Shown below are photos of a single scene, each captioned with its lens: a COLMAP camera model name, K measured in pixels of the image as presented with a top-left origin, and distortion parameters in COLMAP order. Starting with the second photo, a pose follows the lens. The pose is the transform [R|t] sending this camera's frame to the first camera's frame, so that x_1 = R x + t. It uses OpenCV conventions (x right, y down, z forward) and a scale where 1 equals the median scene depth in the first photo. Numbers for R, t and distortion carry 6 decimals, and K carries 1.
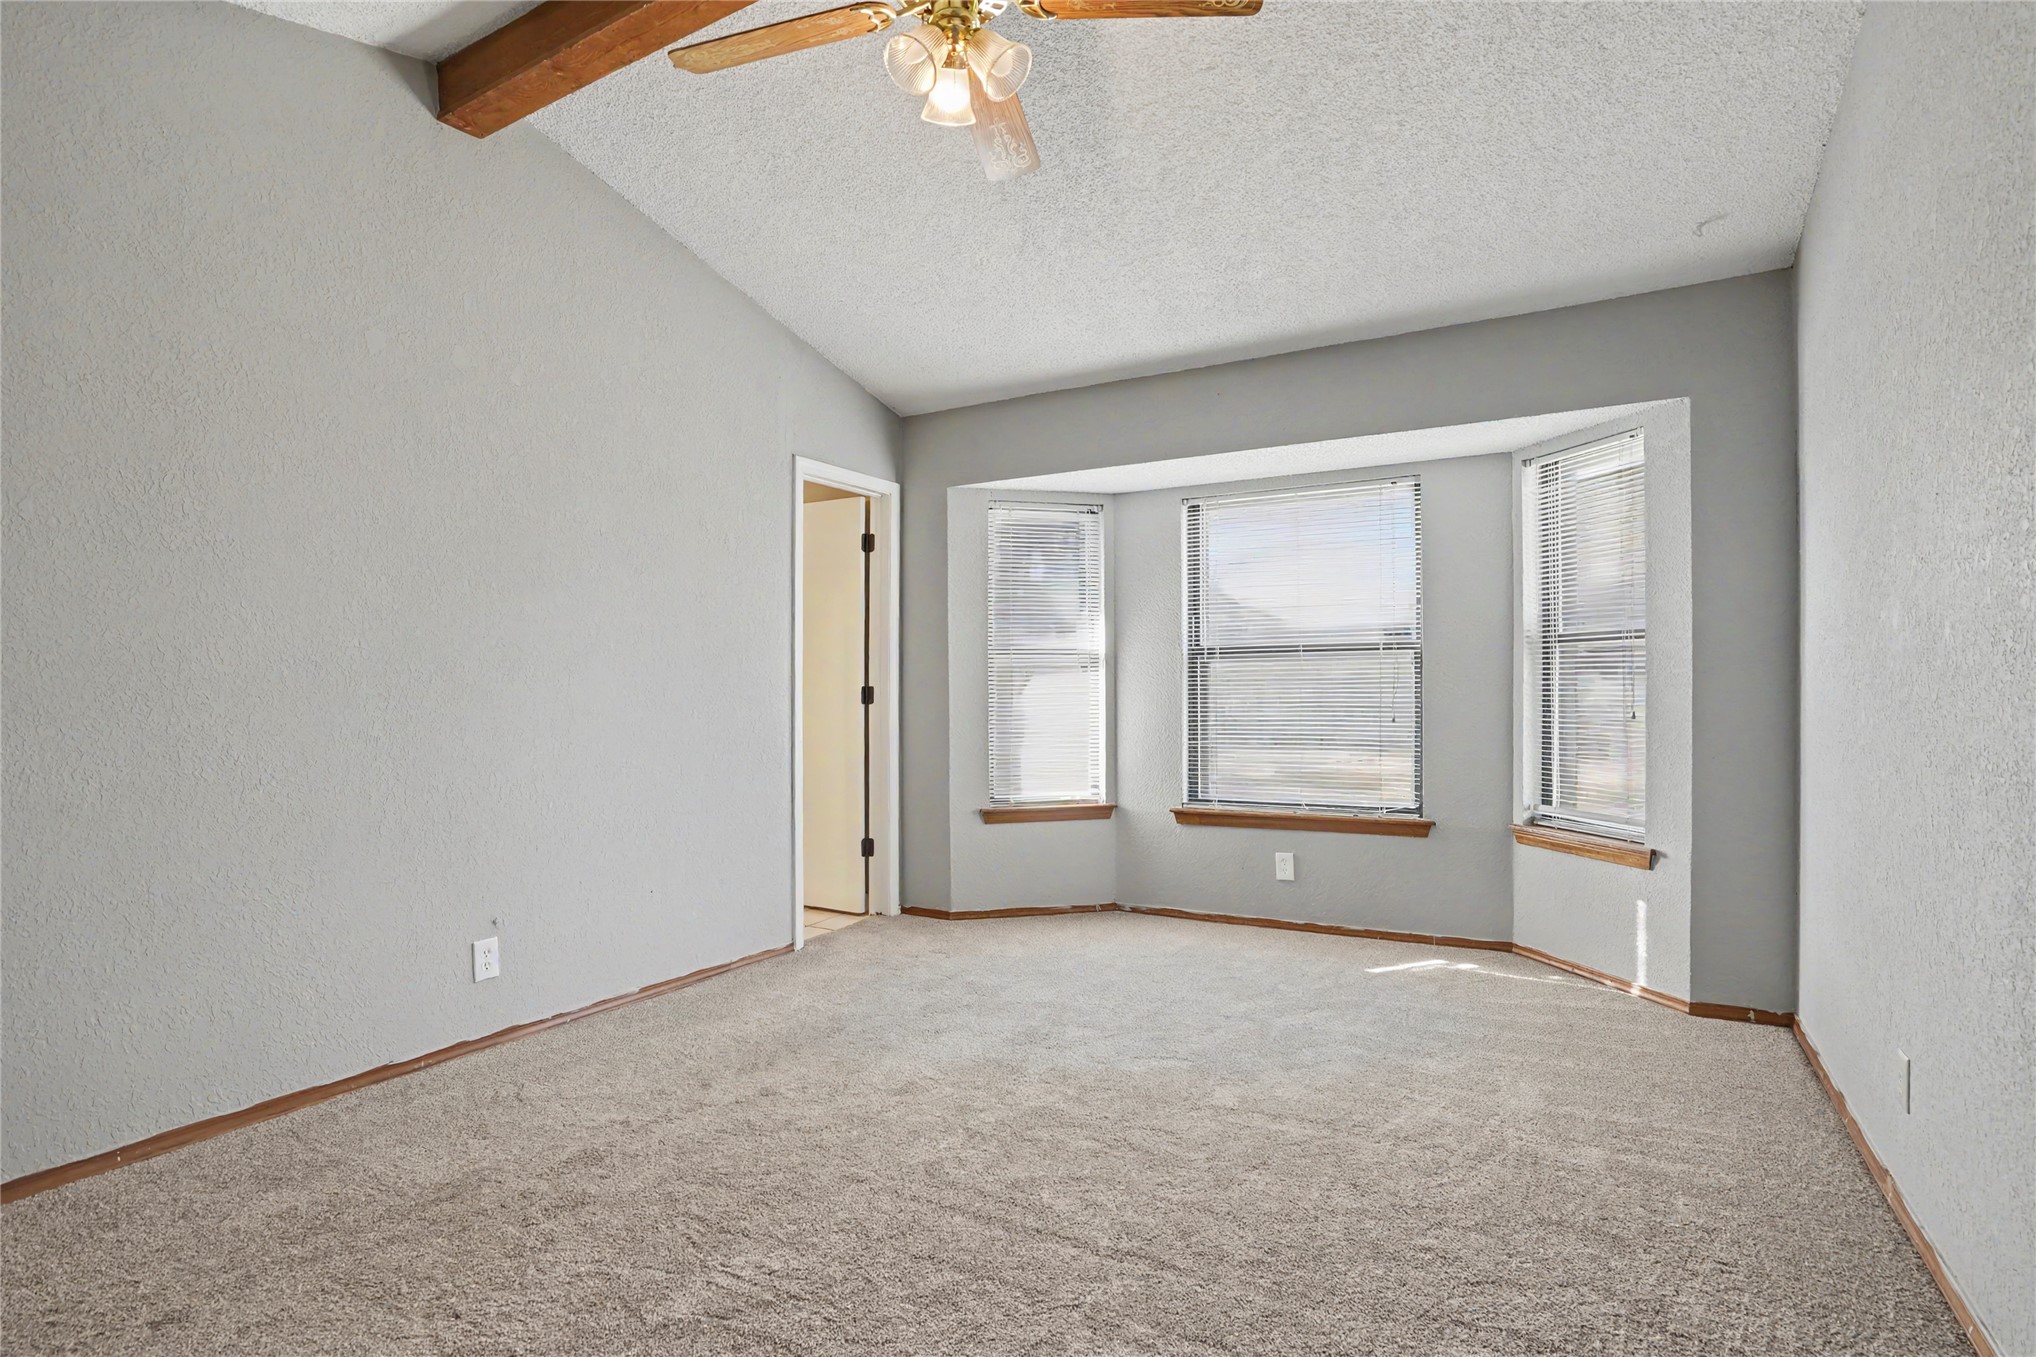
lens RADIAL K [[985.1, 0, 1005.9], [0, 985.1, 684.9], [0, 0, 1]] dist [-0.034991, 0.005076]
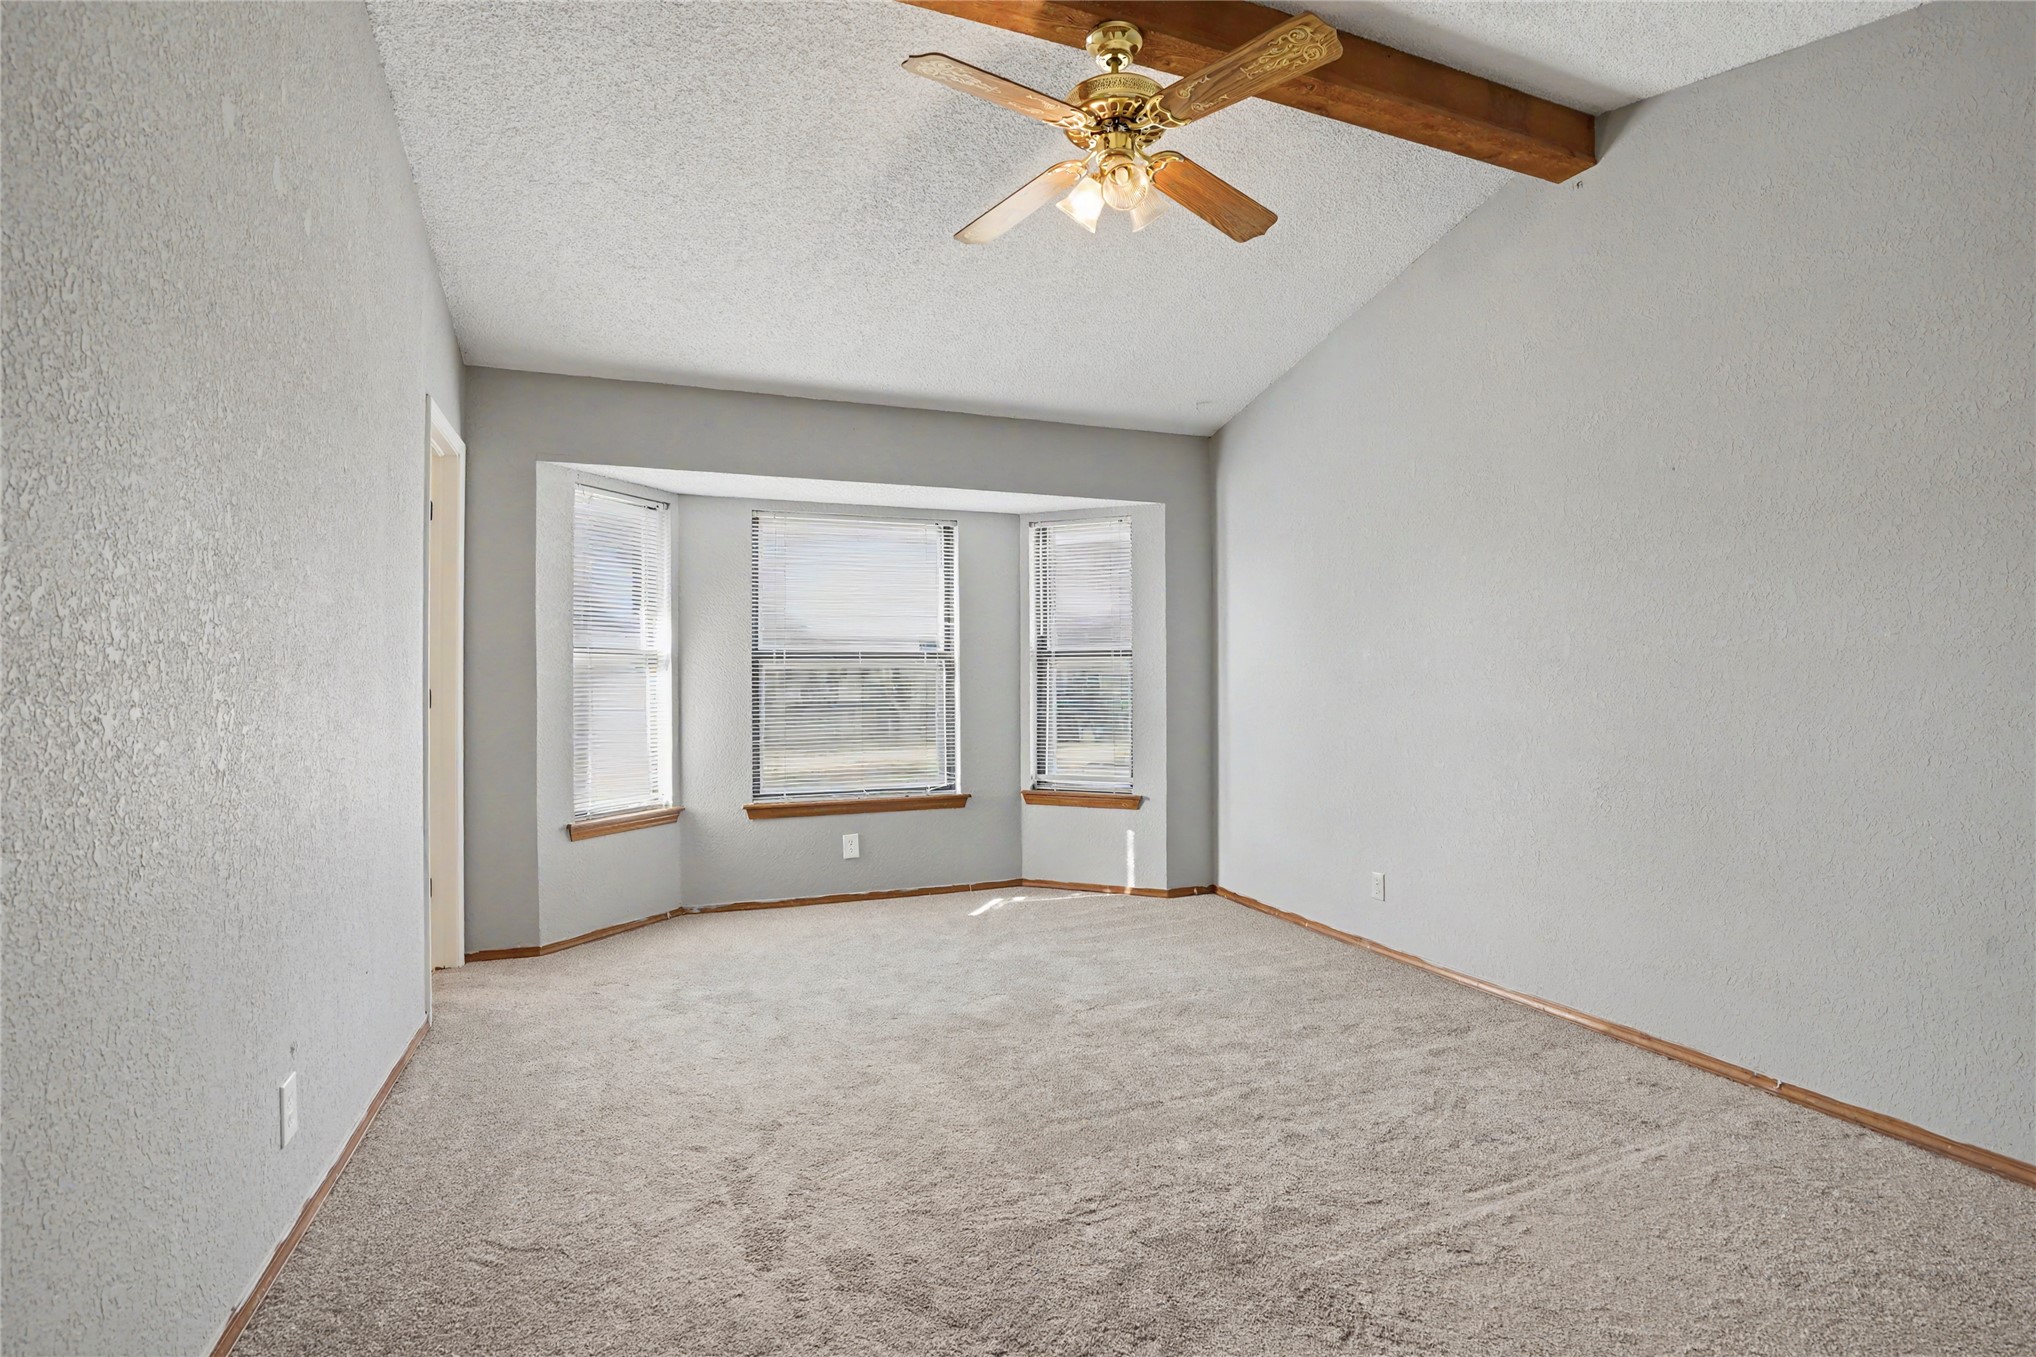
lens RADIAL K [[985.1, 0, 998.0], [0, 985.1, 668.7], [0, 0, 1]] dist [-0.034991, 0.005076]
pose [[0.630700, 0.017320, 0.775833, -0.502257], [-0.000717, 0.999763, -0.021736, 0.003692], [-0.776026, 0.013152, 0.630564, 0.146981]]
